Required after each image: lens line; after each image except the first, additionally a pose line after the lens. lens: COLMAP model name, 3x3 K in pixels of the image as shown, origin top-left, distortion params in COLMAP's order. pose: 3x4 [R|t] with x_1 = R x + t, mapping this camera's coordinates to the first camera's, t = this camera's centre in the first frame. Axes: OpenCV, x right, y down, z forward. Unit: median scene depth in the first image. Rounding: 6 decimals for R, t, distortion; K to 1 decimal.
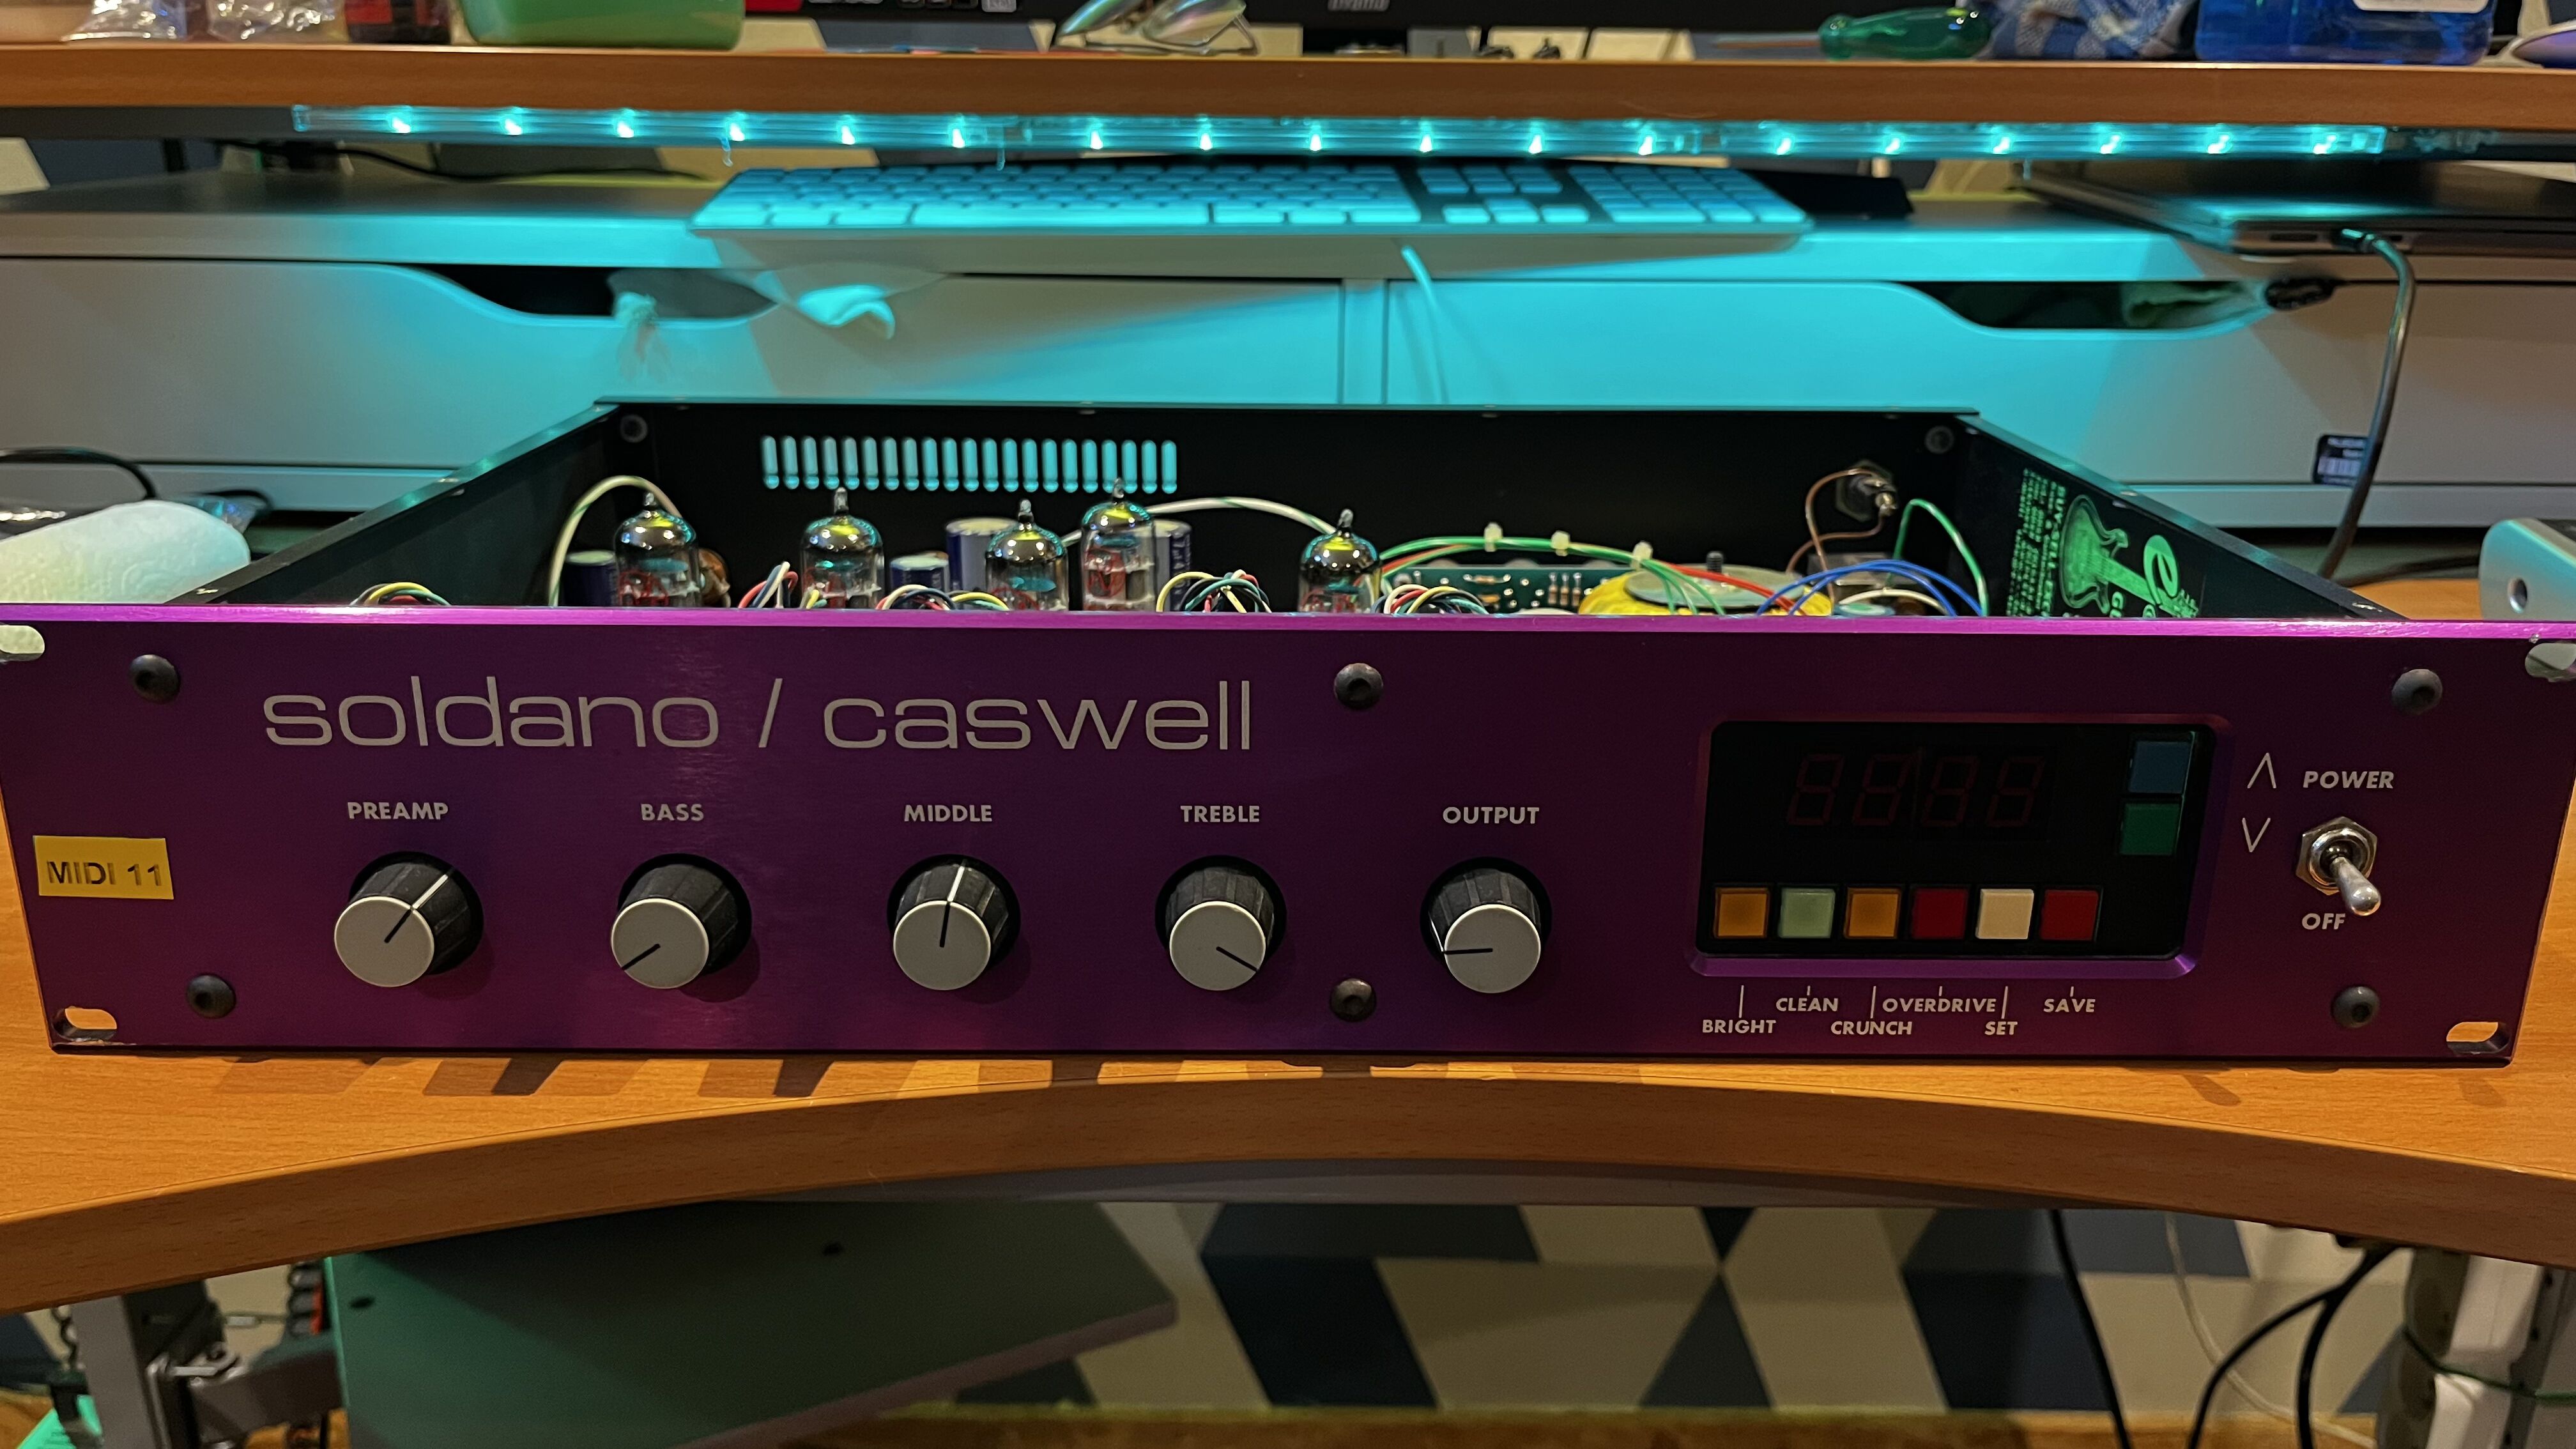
lens RADIAL K [[1968.0, 0, 1288.0], [0, 1968.0, 724.5], [0, 0, 1]] dist [0.072598, -0.128018]
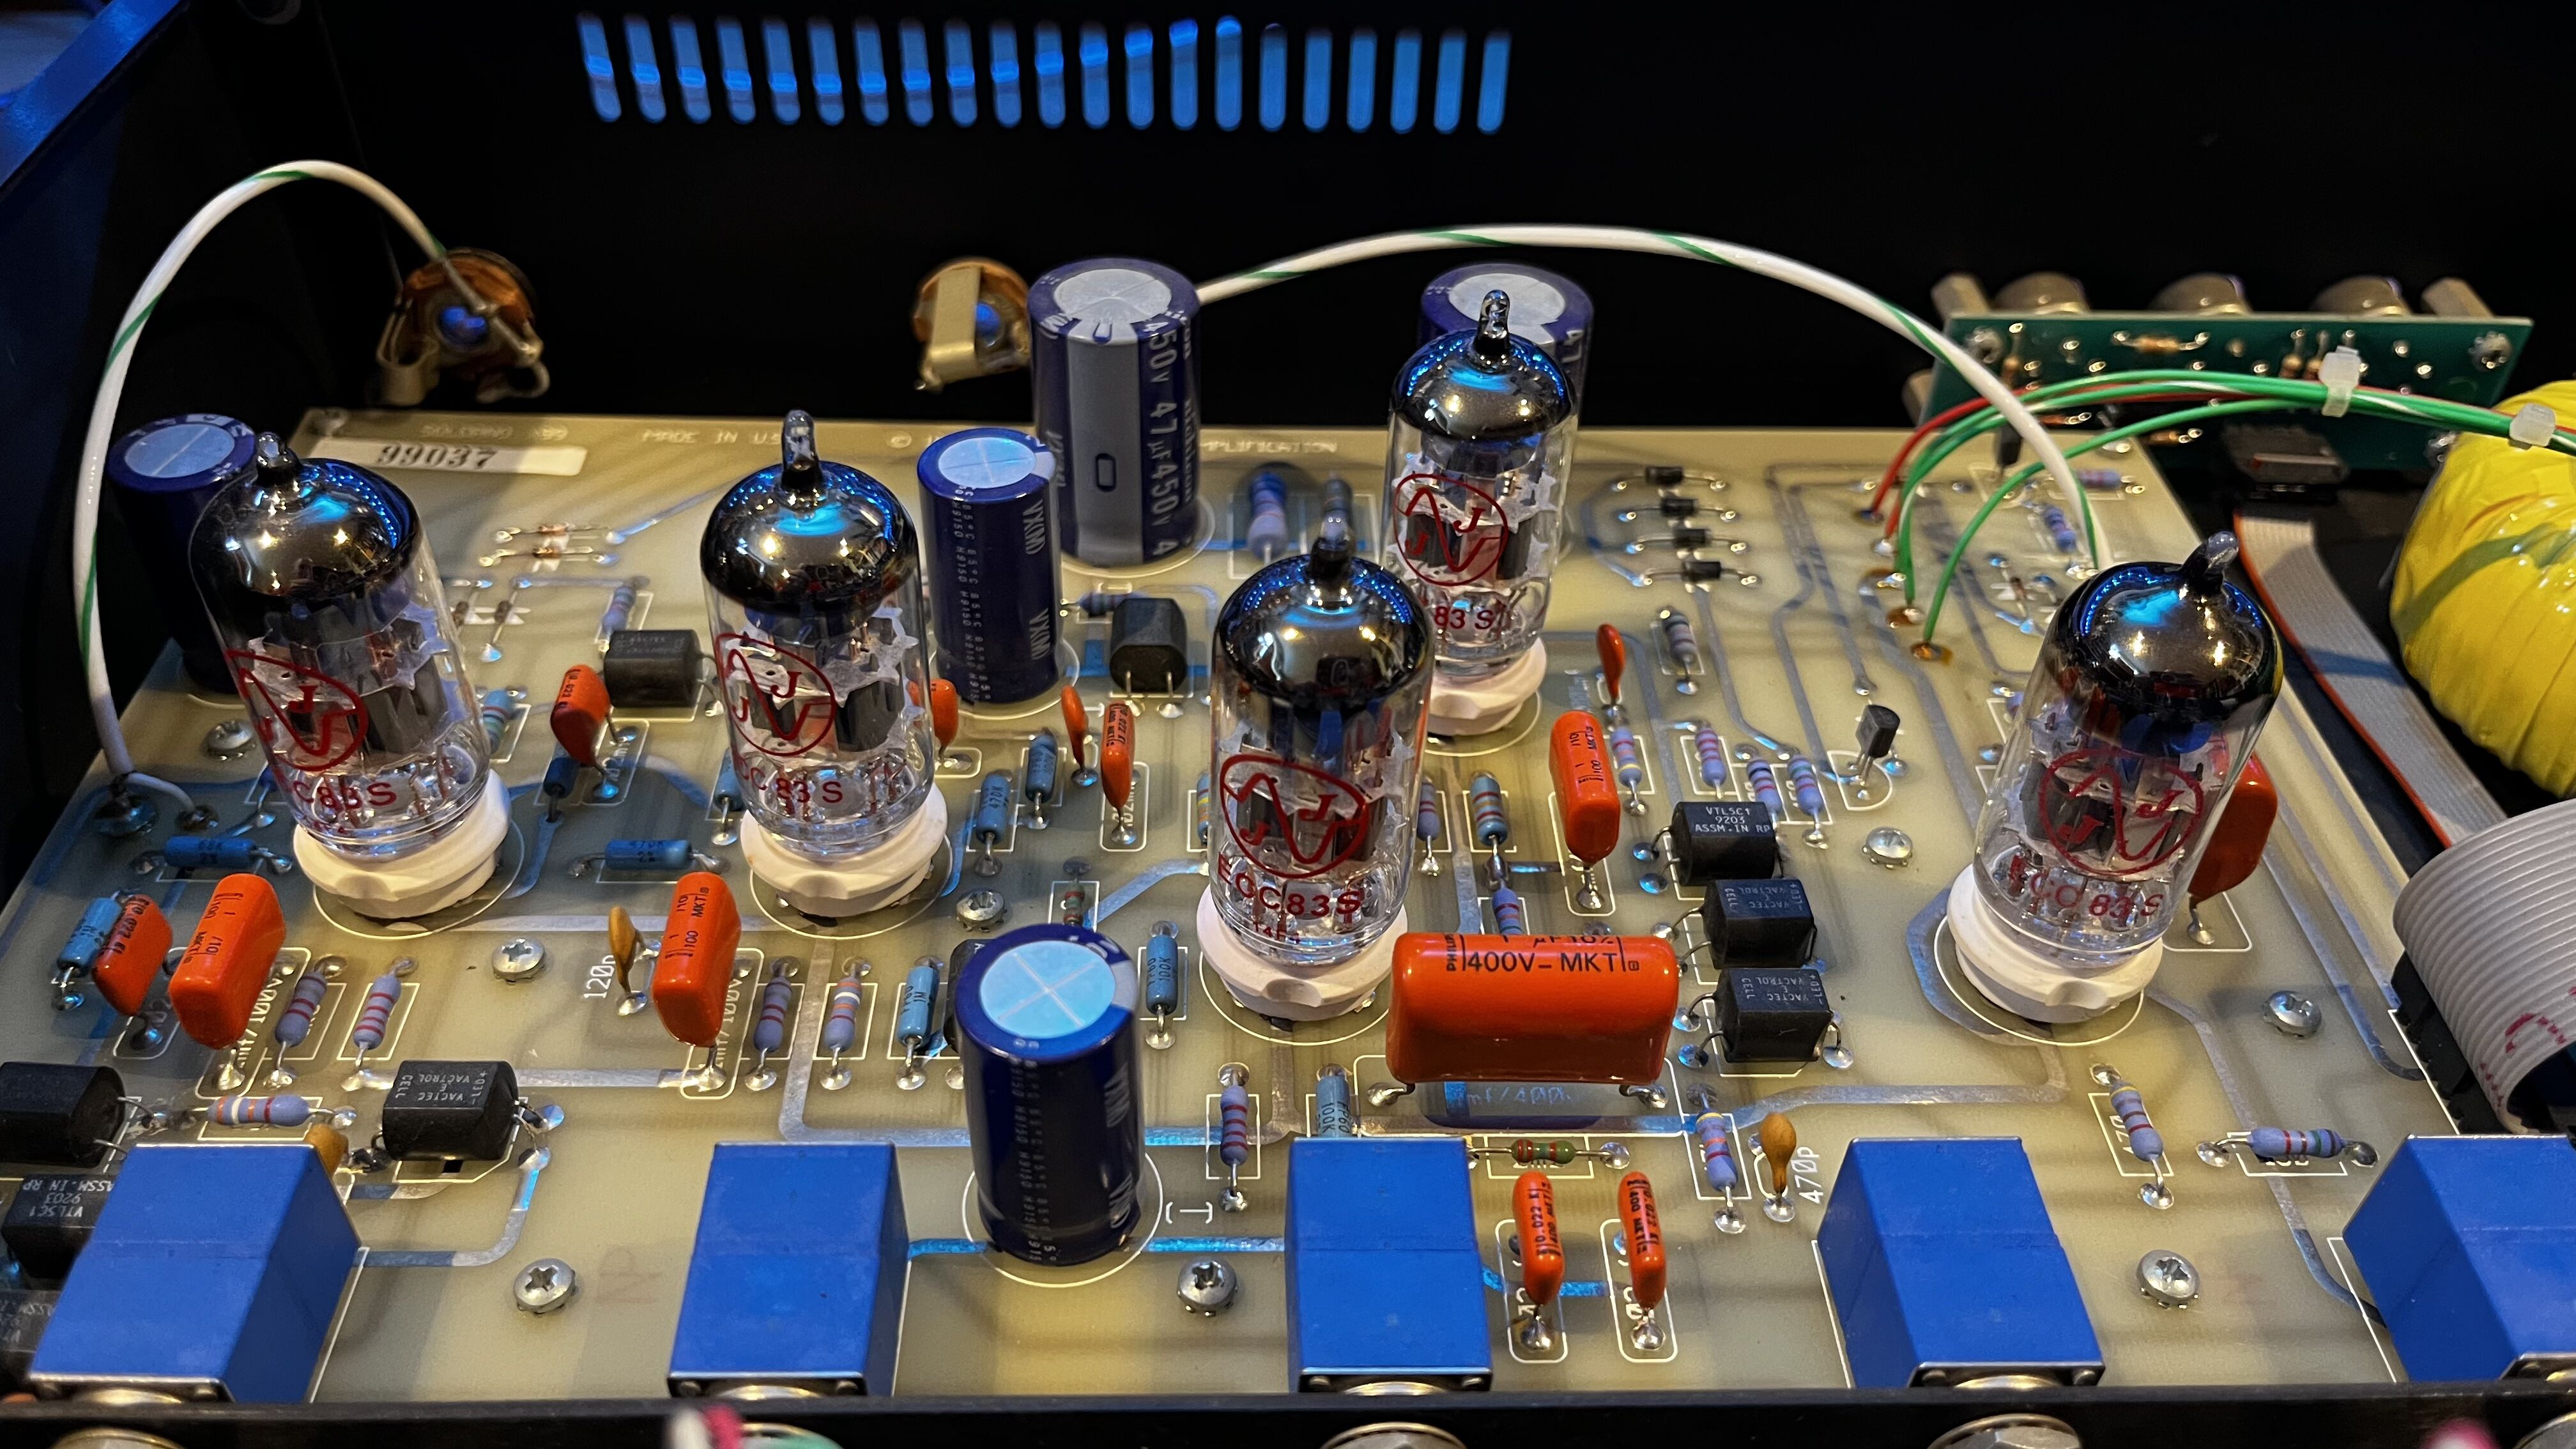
lens RADIAL K [[1986.2, 0, 1298.5], [0, 1986.2, 729.6], [0, 0, 1]] dist [0.071467, -0.147124]
pose [[0.999537, -0.006849, 0.029660, -0.130510], [-0.005743, 0.914437, 0.404688, -0.197337], [-0.029894, -0.404671, 0.913974, 0.574291]]
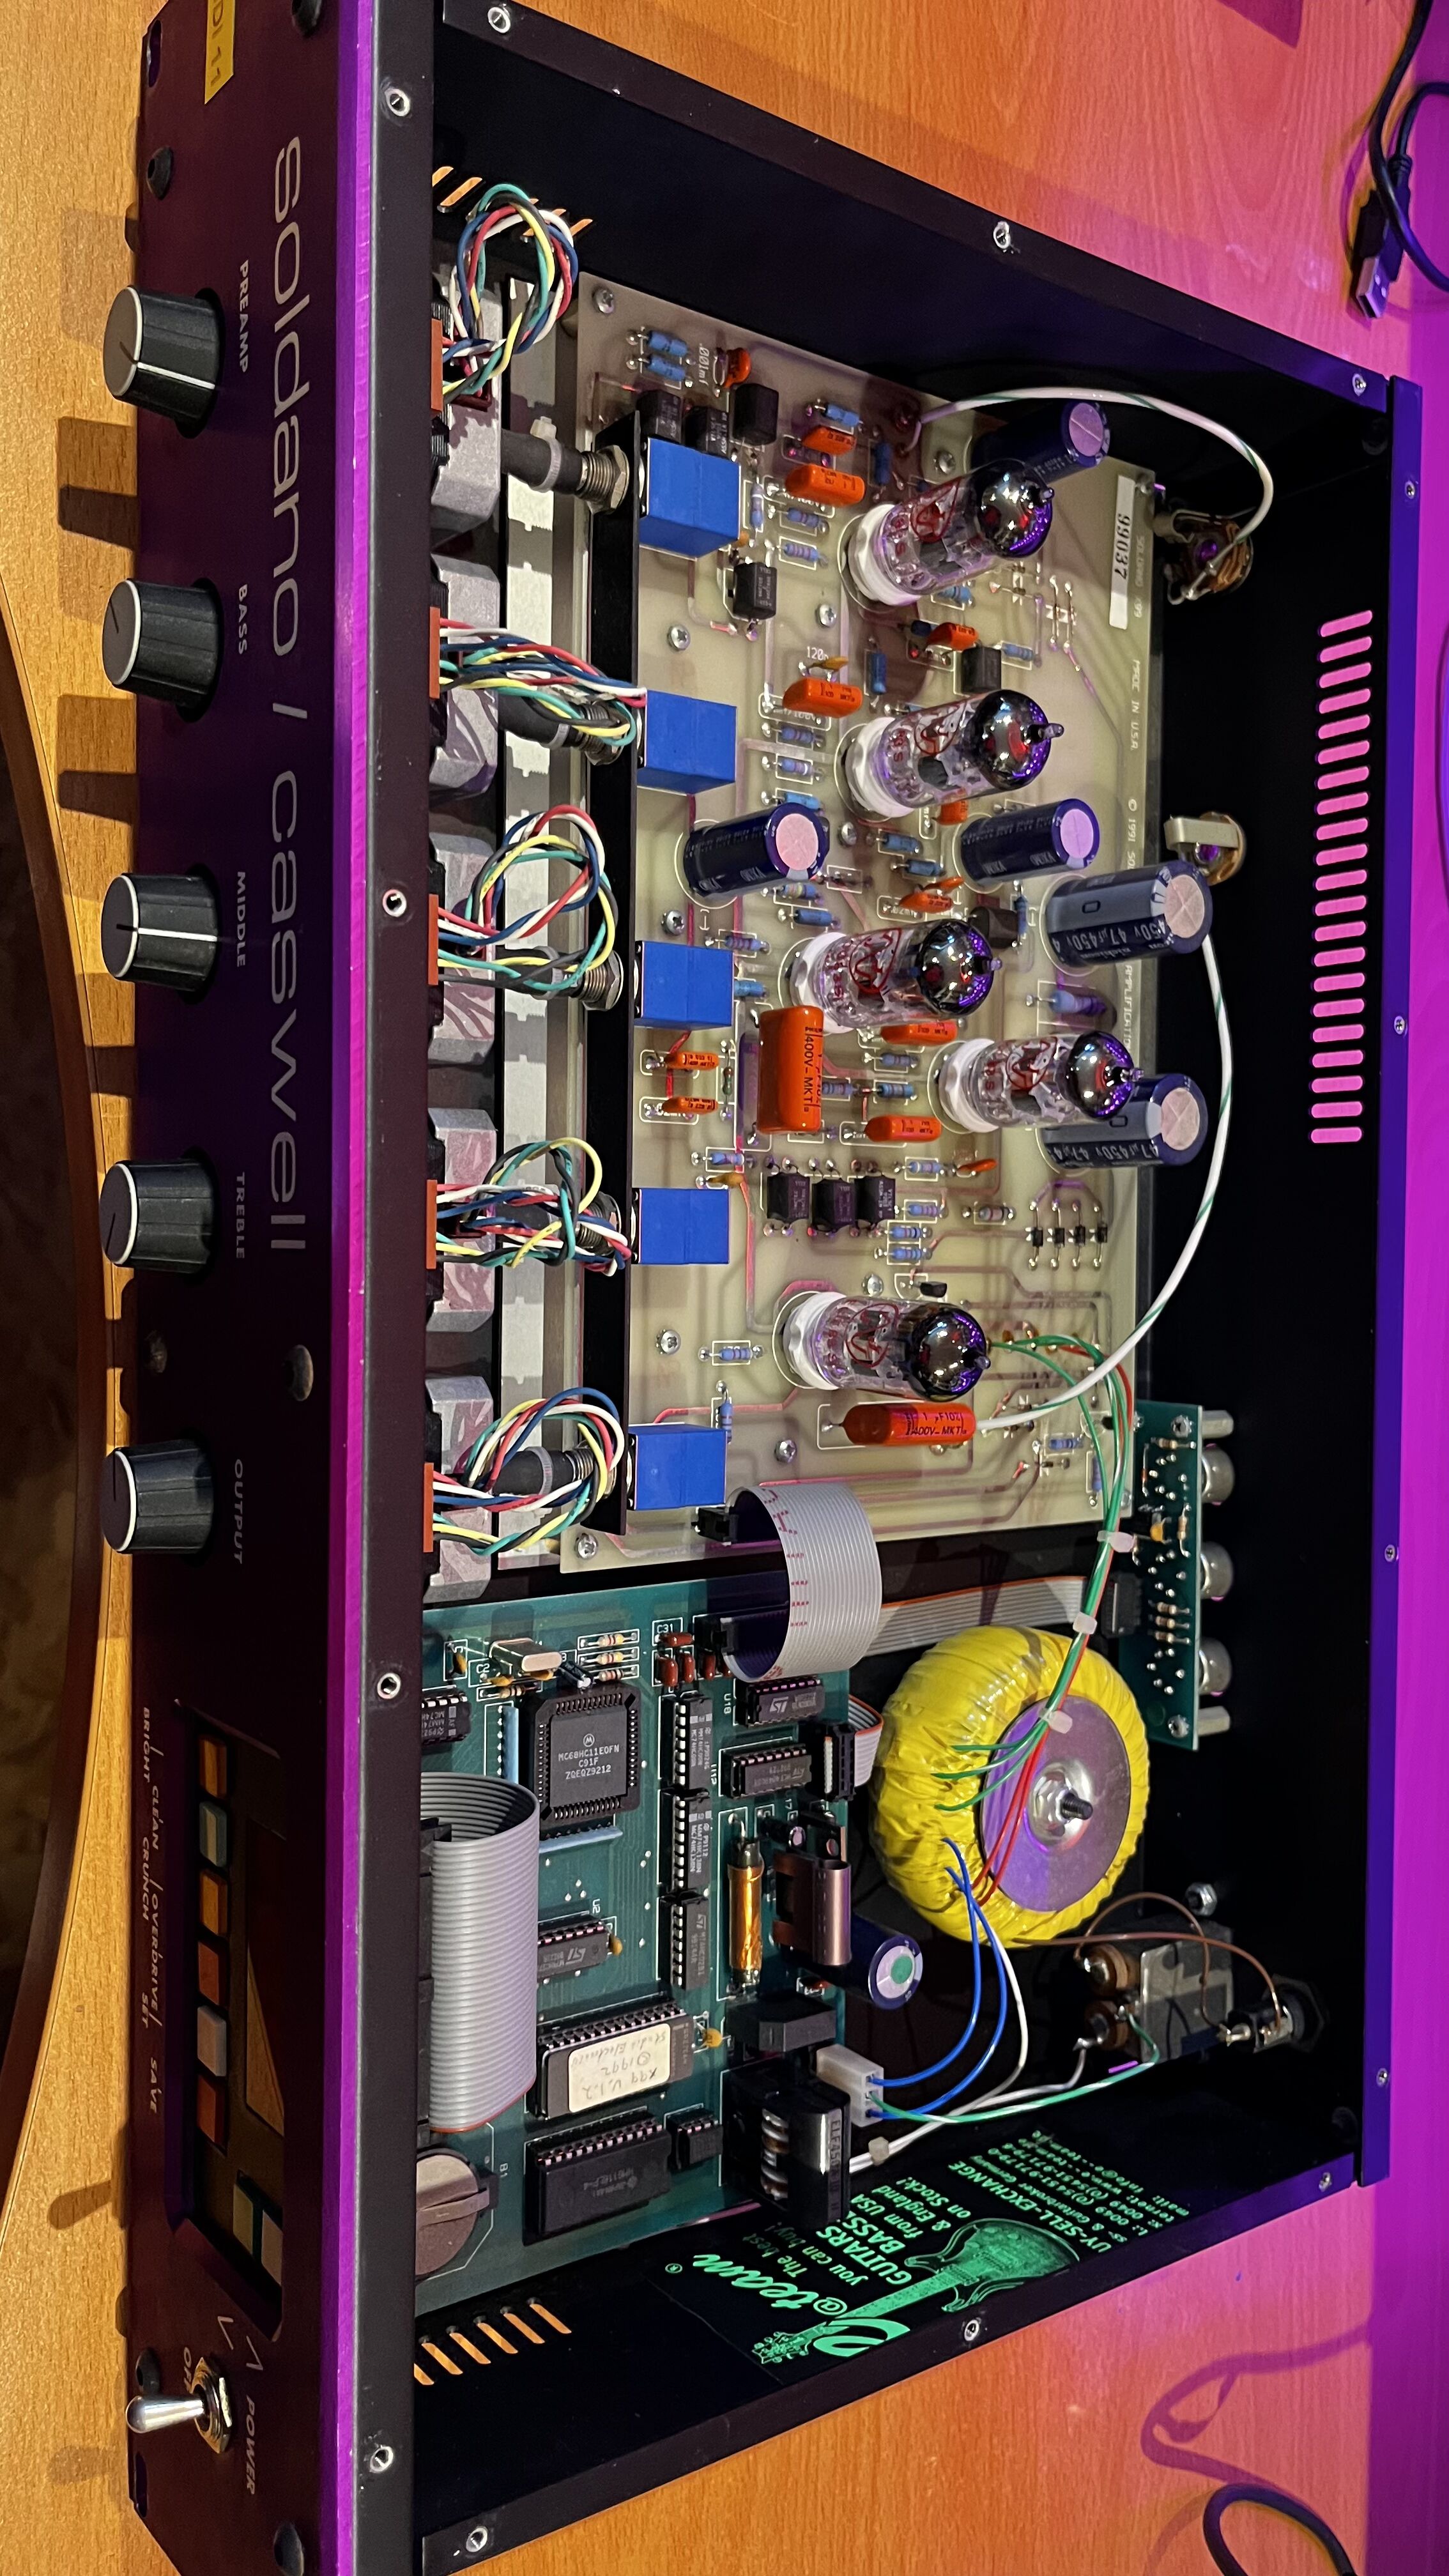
lens RADIAL K [[1968.0, 0, 761.1], [0, 1968.0, 1276.8], [0, 0, 1]] dist [0.072598, -0.128018]
pose [[-0.005595, 0.999981, 0.002612, -0.005510], [-0.810977, -0.006066, 0.585047, -0.444597], [0.585052, 0.001155, 0.810995, 0.252814]]
